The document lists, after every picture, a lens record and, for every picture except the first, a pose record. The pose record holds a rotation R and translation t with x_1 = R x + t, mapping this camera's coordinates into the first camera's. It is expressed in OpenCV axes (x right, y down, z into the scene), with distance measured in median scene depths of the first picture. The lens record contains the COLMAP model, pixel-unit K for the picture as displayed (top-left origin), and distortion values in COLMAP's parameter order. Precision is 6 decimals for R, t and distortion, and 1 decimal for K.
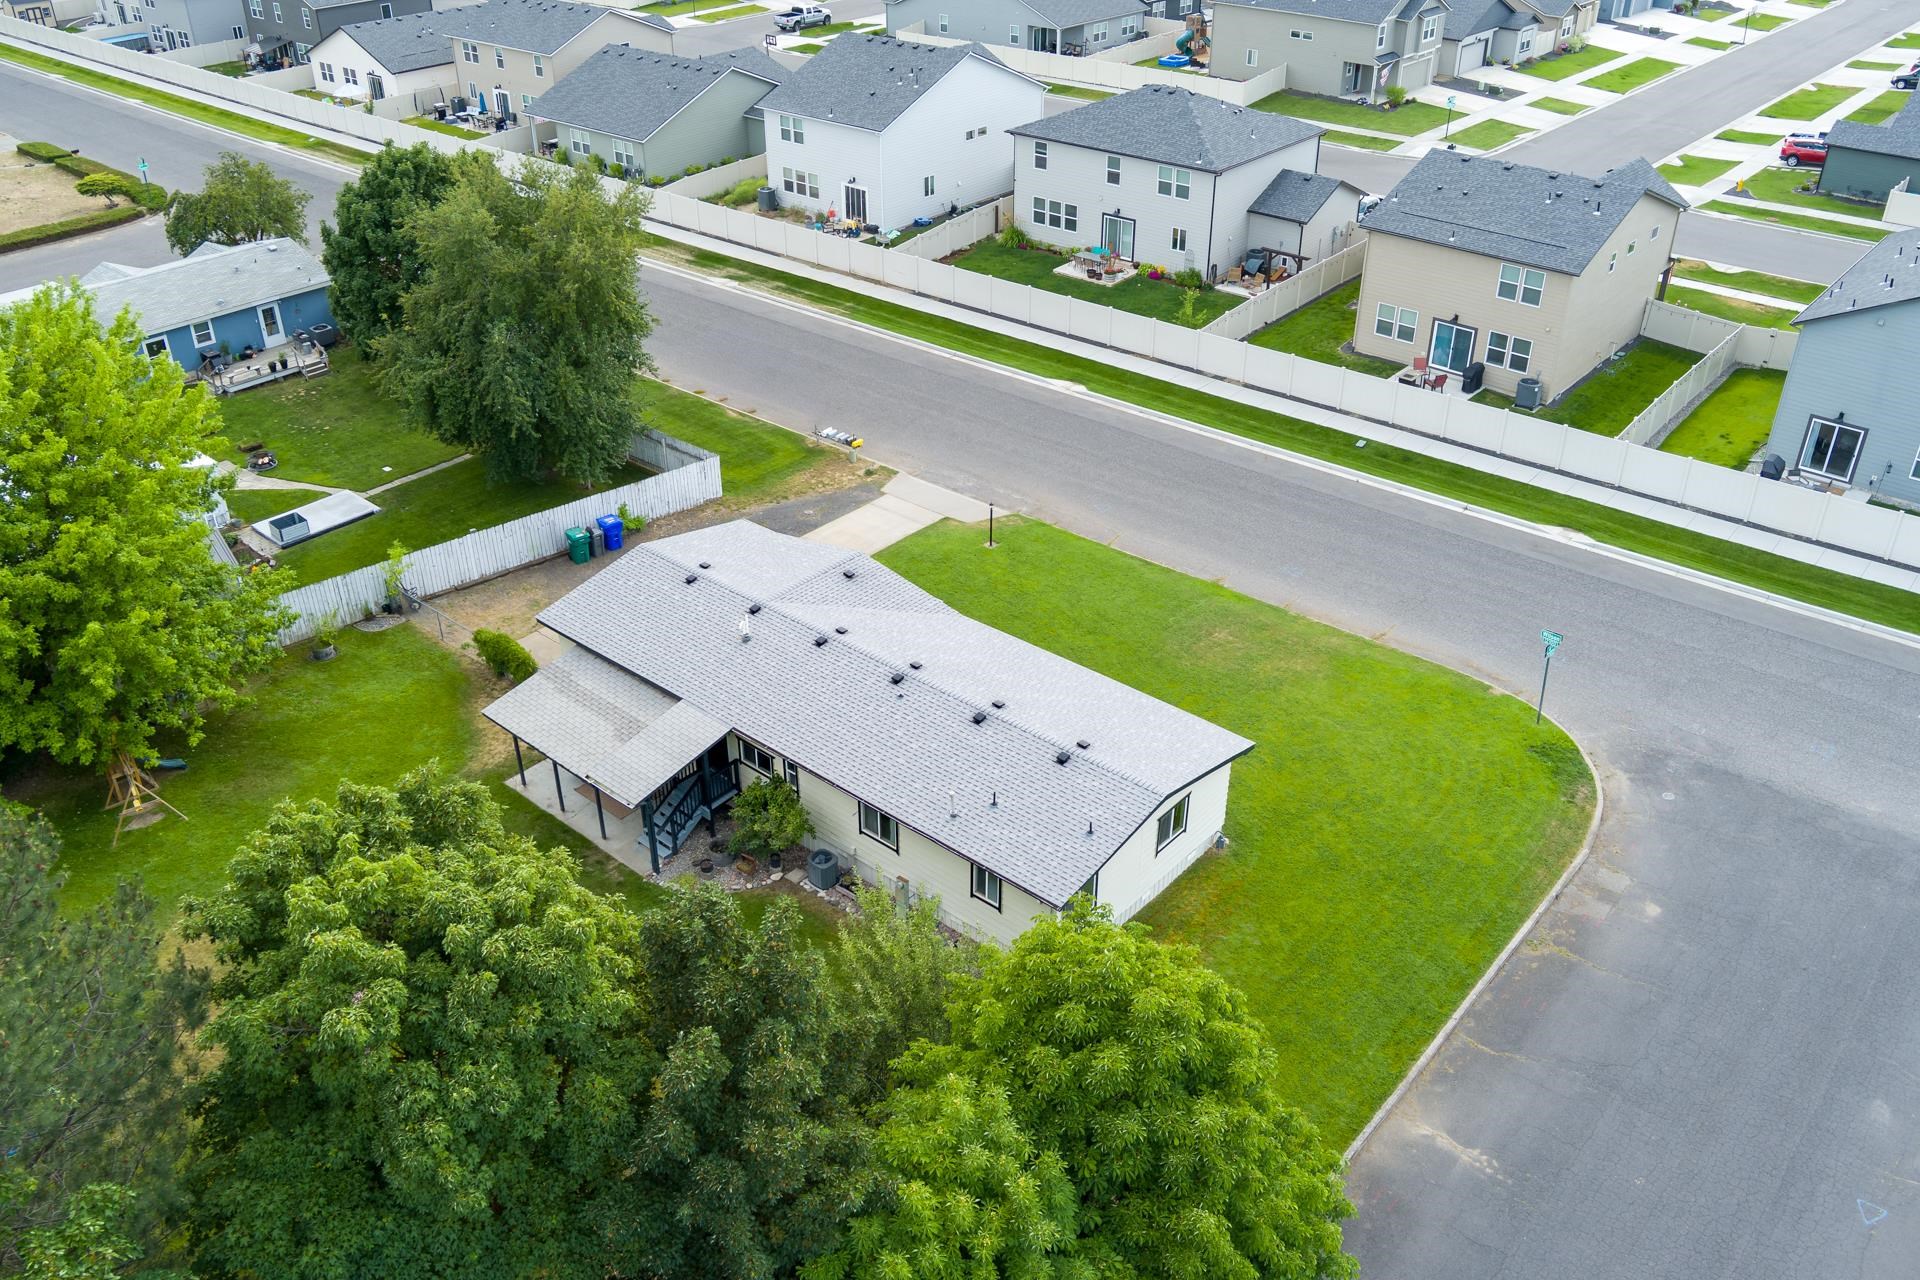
lens RADIAL K [[1554.8, 0, 960.0], [0, 1554.8, 640.0], [0, 0, 1]] dist [-0.062772, 0.005213]
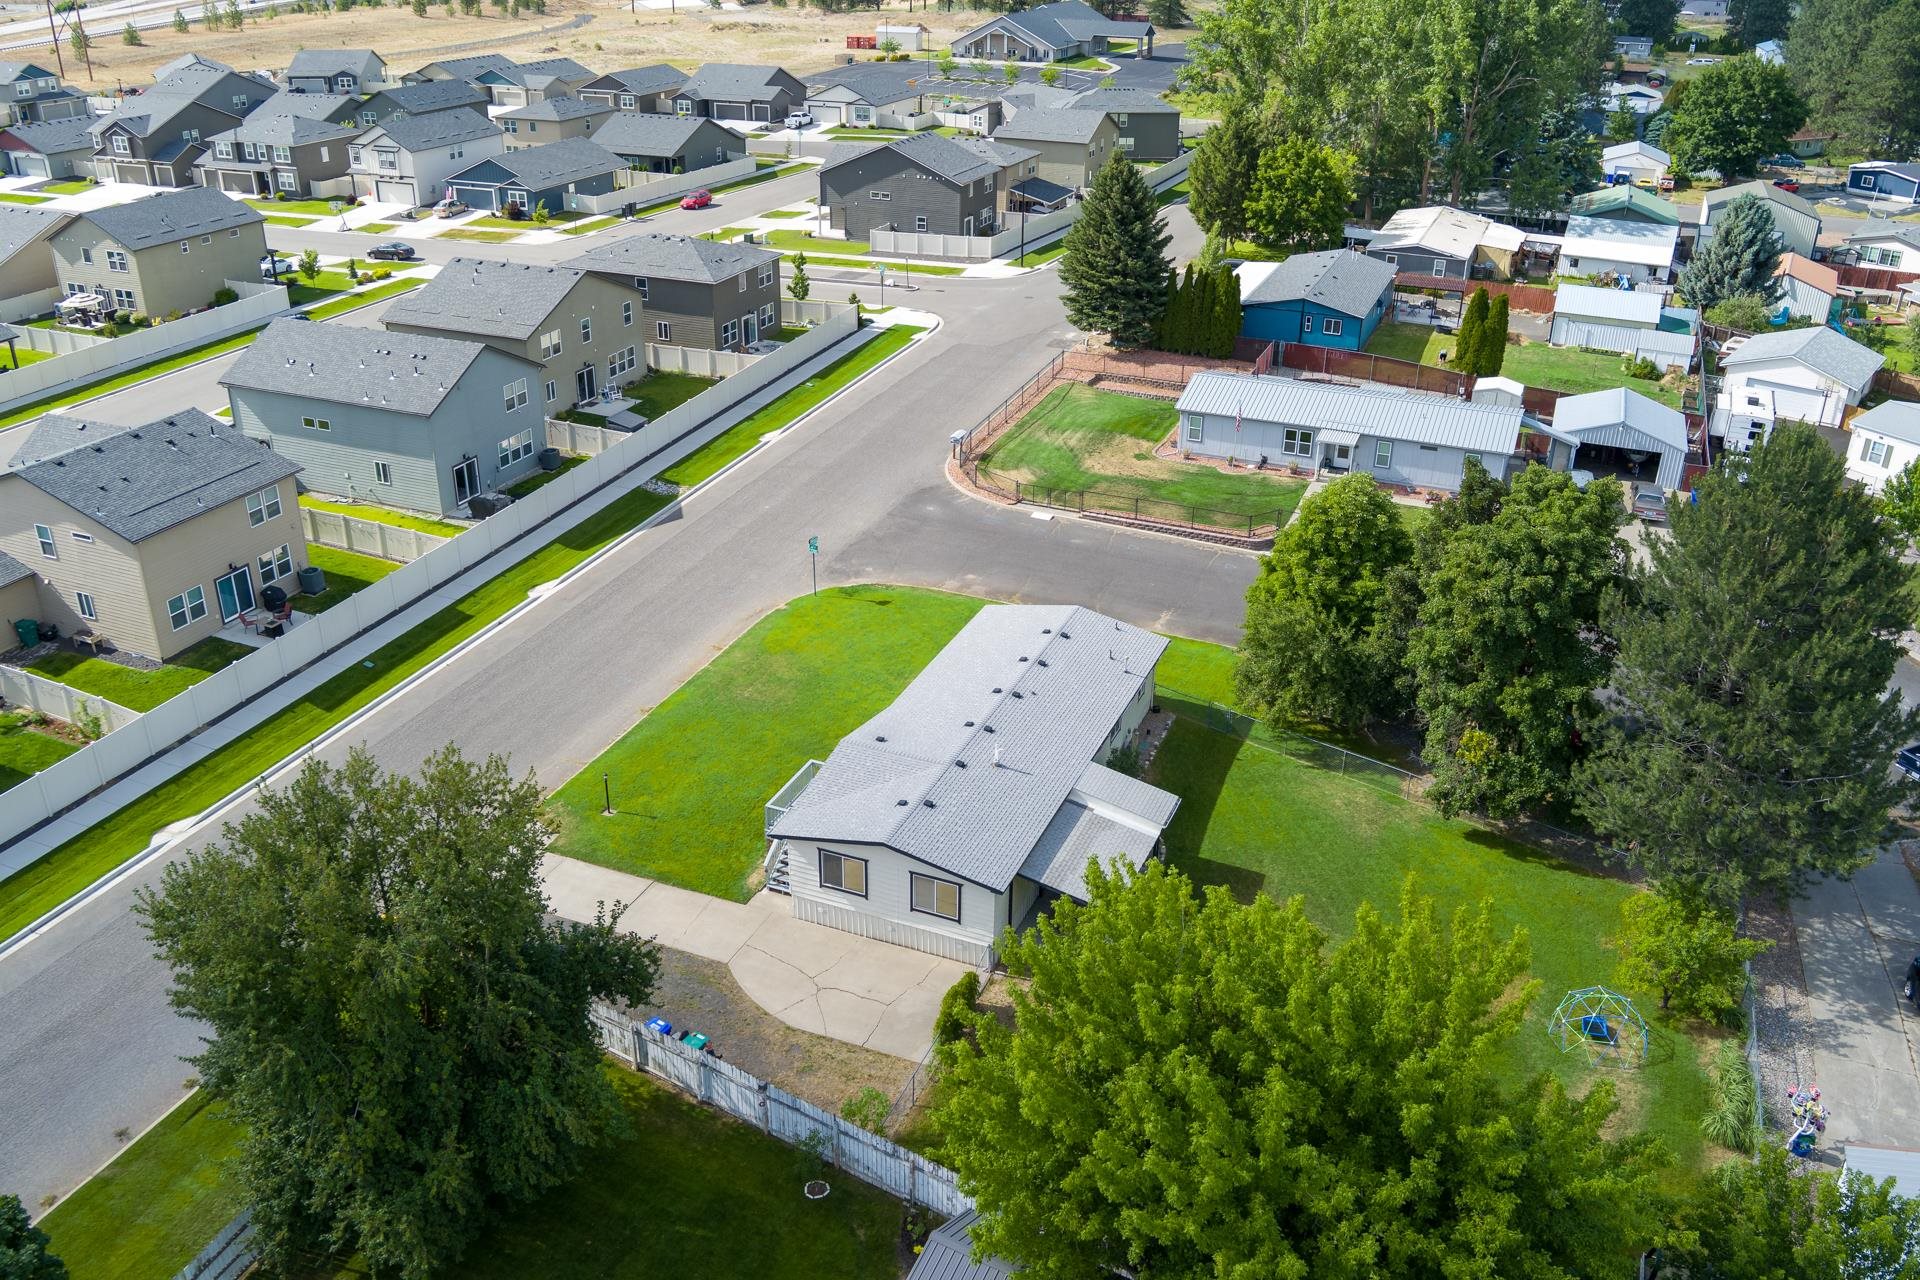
lens RADIAL K [[1554.8, 0, 960.0], [0, 1554.8, 640.0], [0, 0, 1]] dist [-0.062772, 0.005213]
pose [[-0.317552, -0.419273, 0.850512, -0.781287], [0.483878, 0.699719, 0.525600, -0.503414], [-0.815489, 0.578449, -0.019321, 0.666488]]
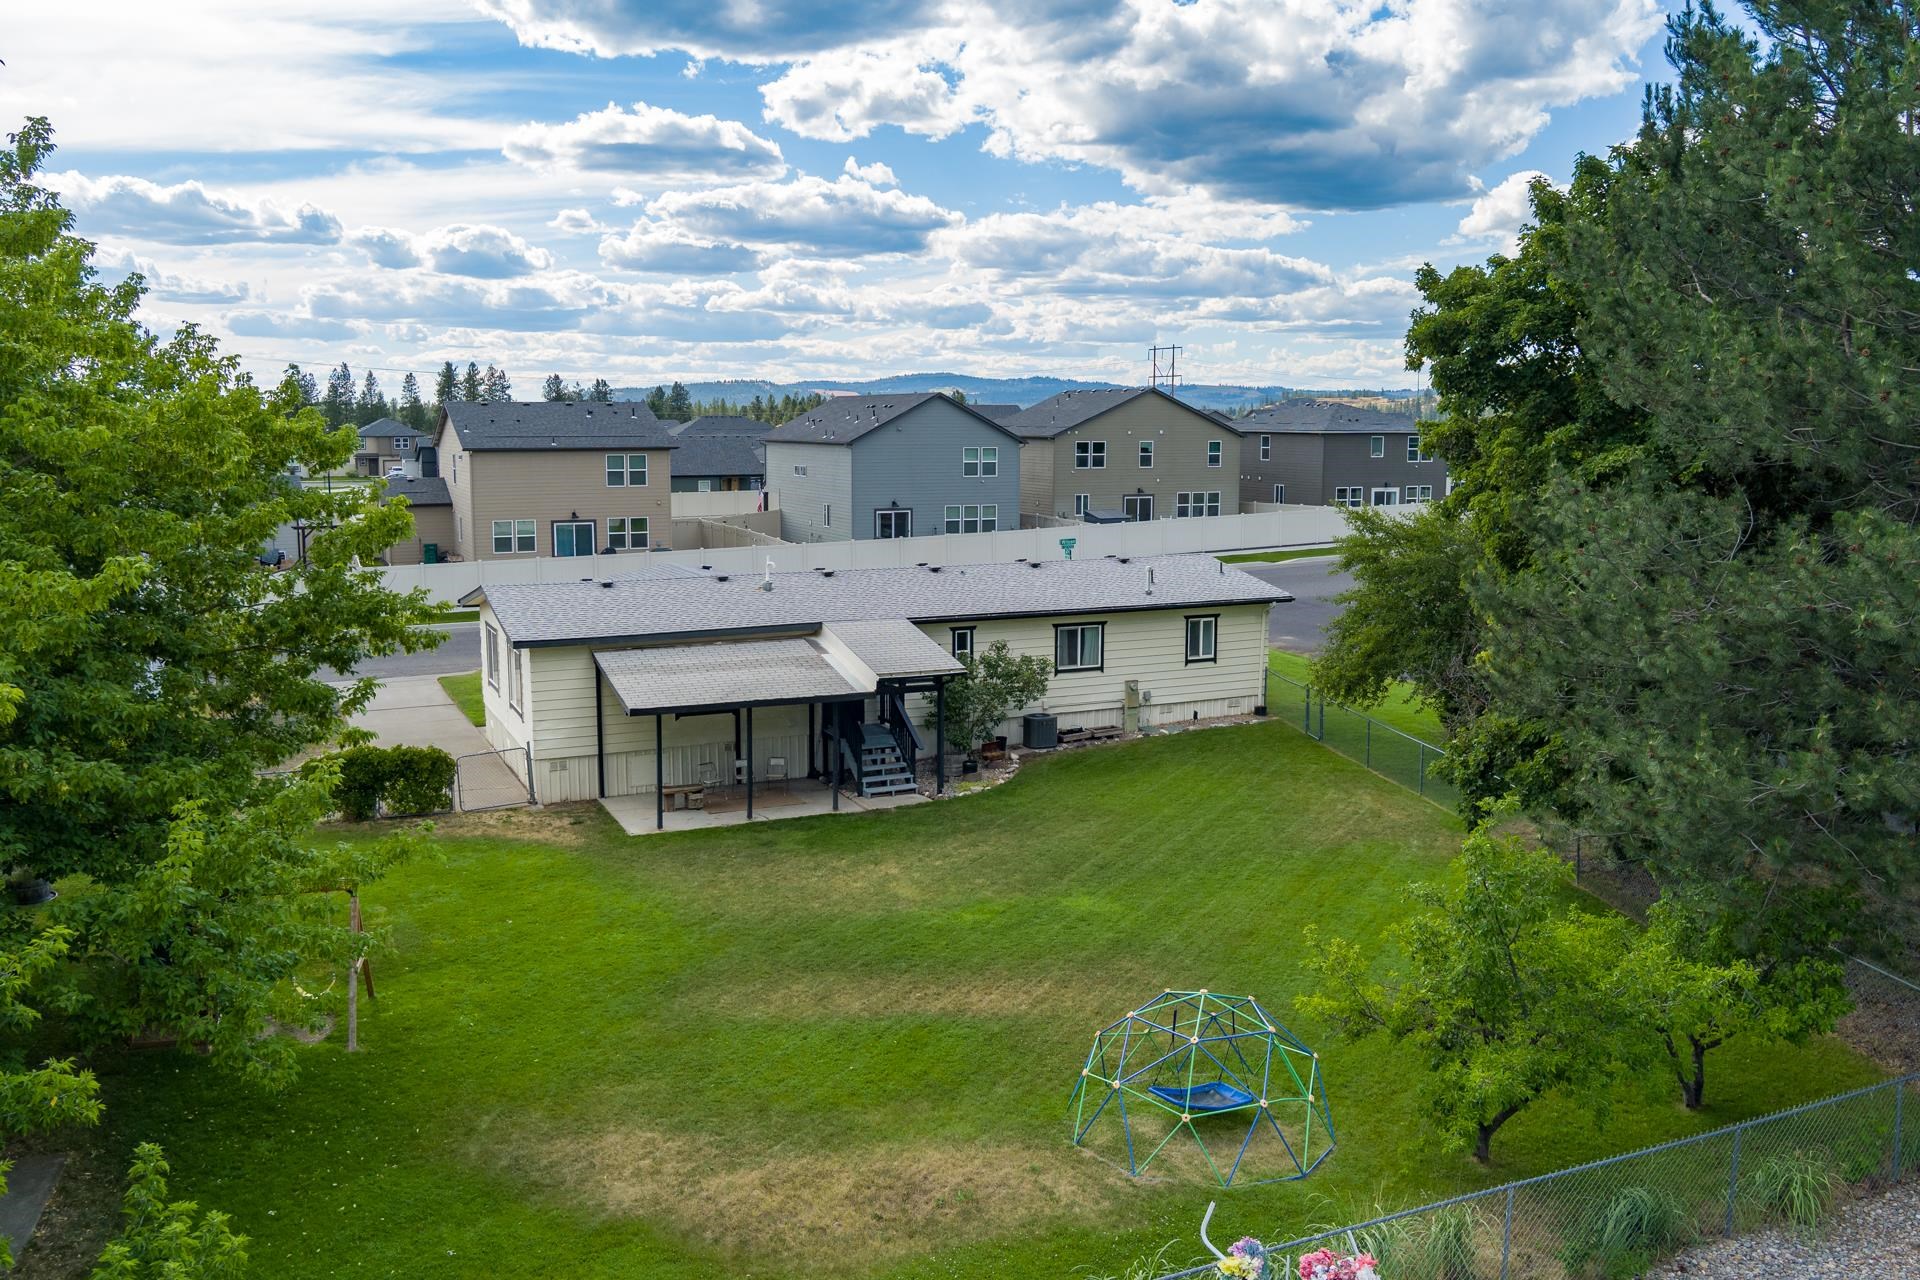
lens RADIAL K [[1554.8, 0, 960.0], [0, 1554.8, 640.0], [0, 0, 1]] dist [-0.062772, 0.005213]
pose [[0.409126, -0.124750, 0.903910, -0.582645], [0.473445, 0.875856, -0.093412, 0.101618], [-0.780042, 0.466169, 0.417398, 0.389873]]
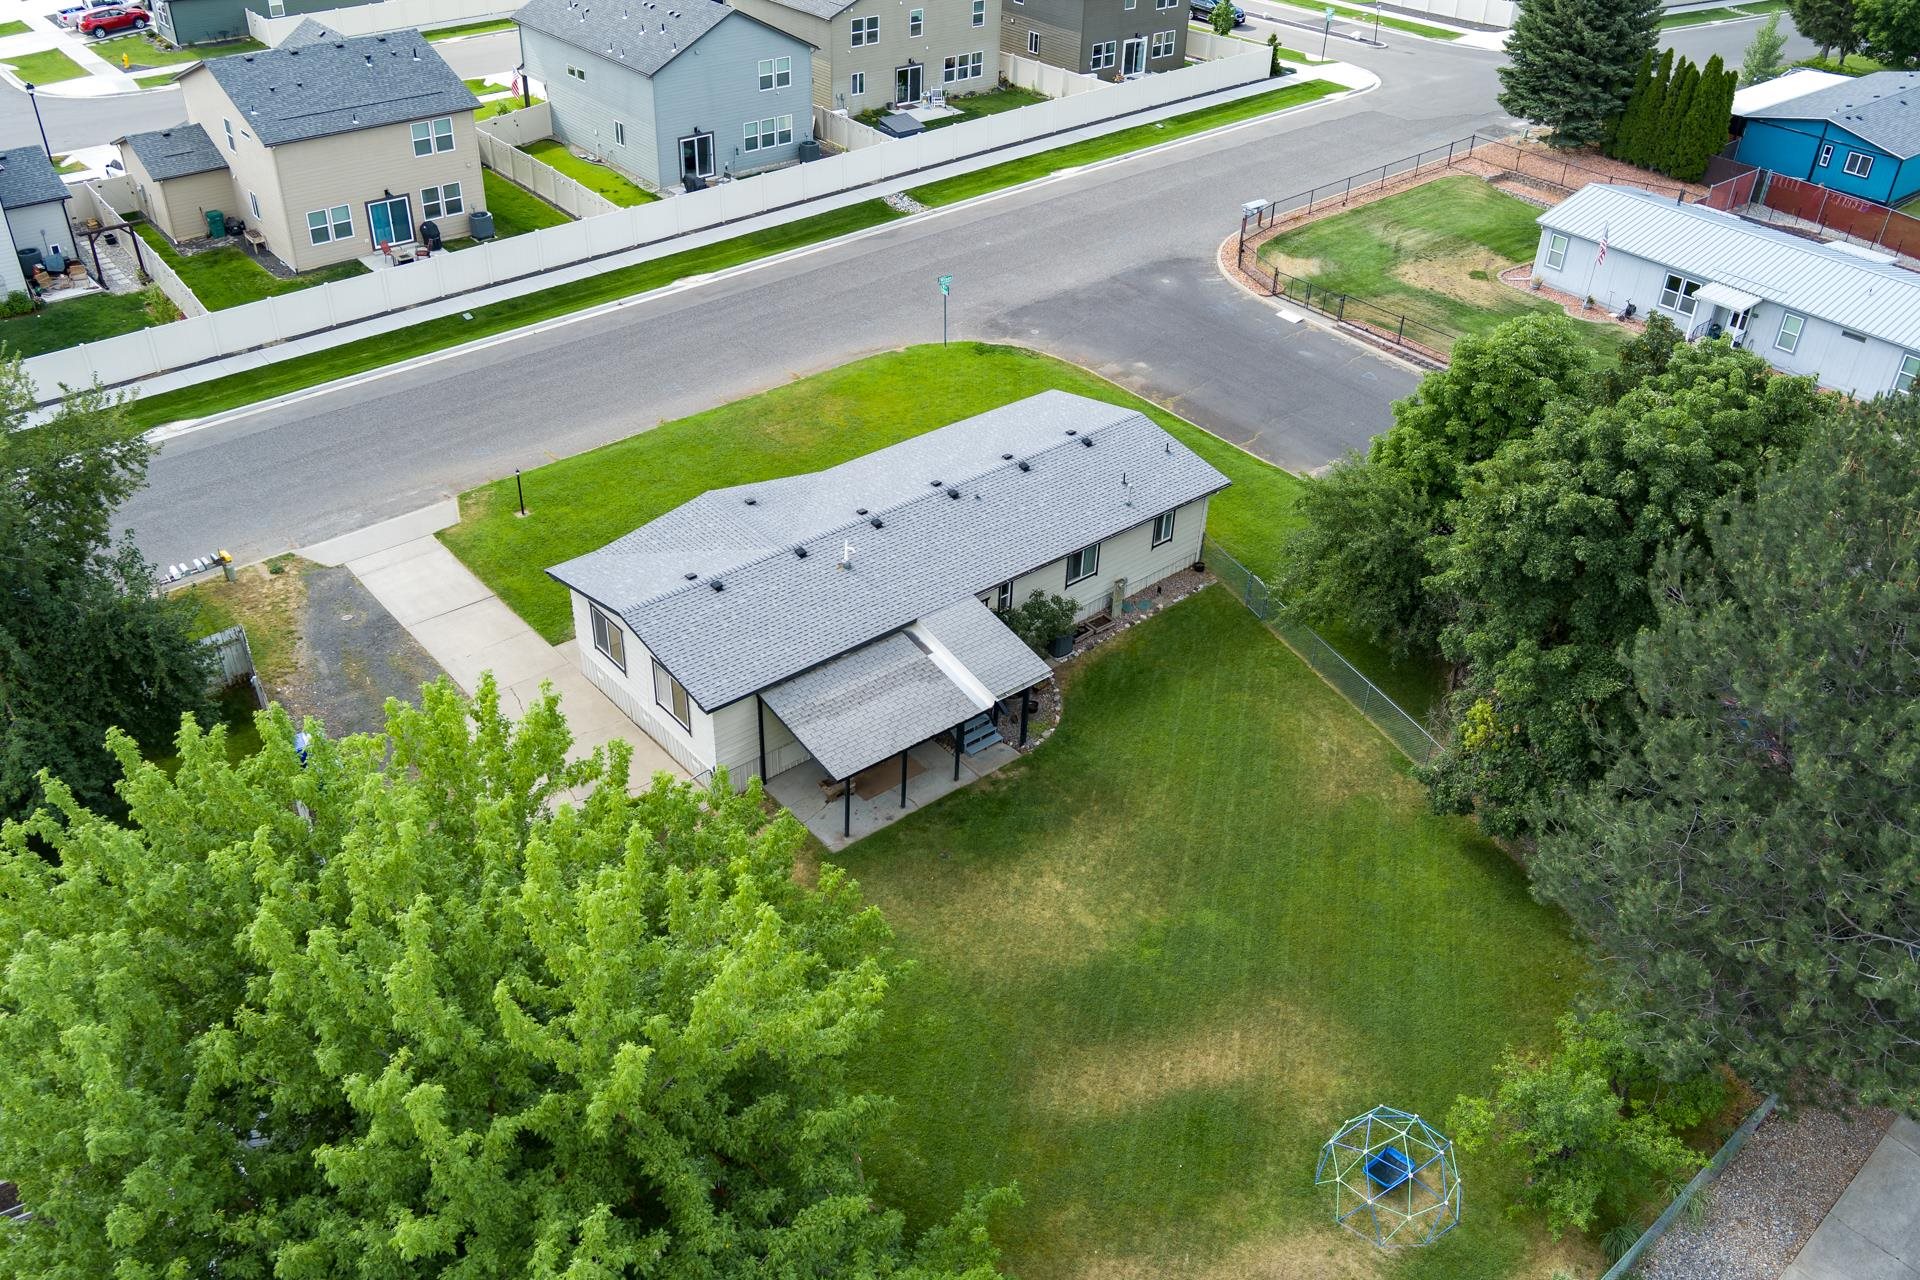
lens RADIAL K [[1554.8, 0, 960.0], [0, 1554.8, 640.0], [0, 0, 1]] dist [-0.062772, 0.005213]
pose [[0.154445, -0.554438, 0.817768, -0.657404], [0.487313, 0.762763, 0.425110, -0.239026], [-0.859461, 0.332852, 0.387990, 0.379709]]
